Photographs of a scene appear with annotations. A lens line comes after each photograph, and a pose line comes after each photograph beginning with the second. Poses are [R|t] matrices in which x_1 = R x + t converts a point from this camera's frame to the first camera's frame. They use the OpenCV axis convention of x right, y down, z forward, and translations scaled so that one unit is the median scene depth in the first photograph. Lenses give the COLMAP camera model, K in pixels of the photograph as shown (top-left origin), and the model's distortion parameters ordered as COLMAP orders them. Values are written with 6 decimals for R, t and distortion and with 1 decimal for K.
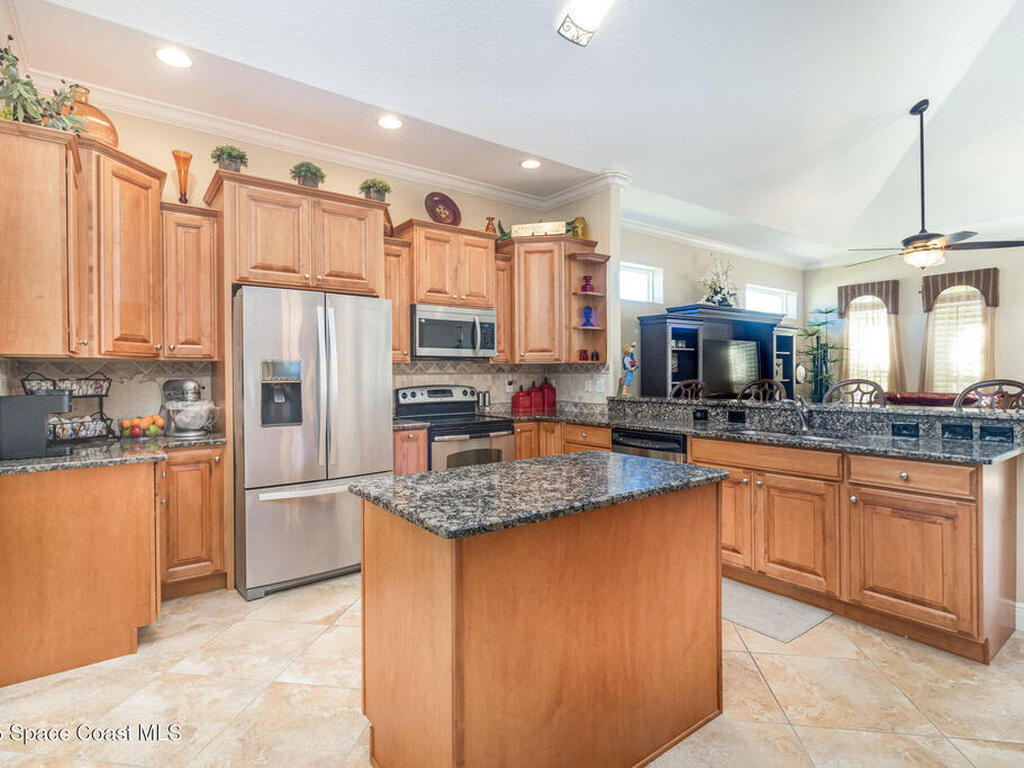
lens RADIAL K [[533.9, 0, 508.7], [0, 533.9, 376.8], [0, 0, 1]] dist [0.003601, 0.002306]
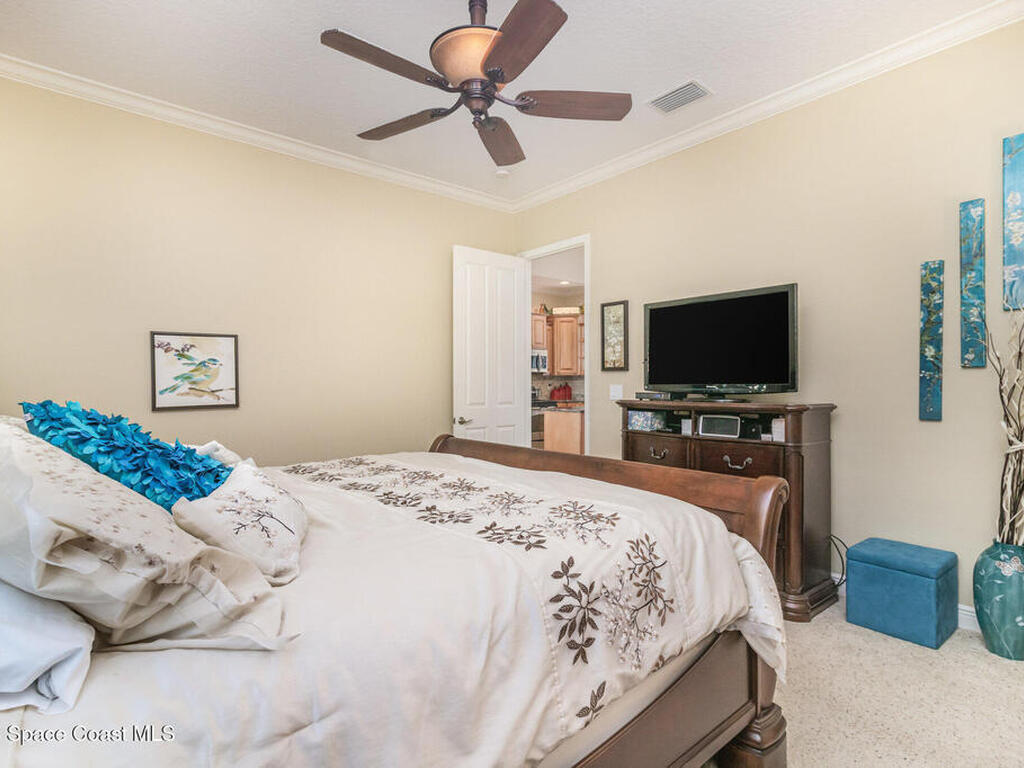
lens RADIAL K [[533.9, 0, 514.9], [0, 533.9, 386.4], [0, 0, 1]] dist [0.003601, 0.002306]
pose [[0.998847, 0.000372, 0.048004, -0.241068], [-0.000453, 0.999999, 0.001658, 0.015622], [-0.048004, -0.001677, 0.998846, -1.057284]]
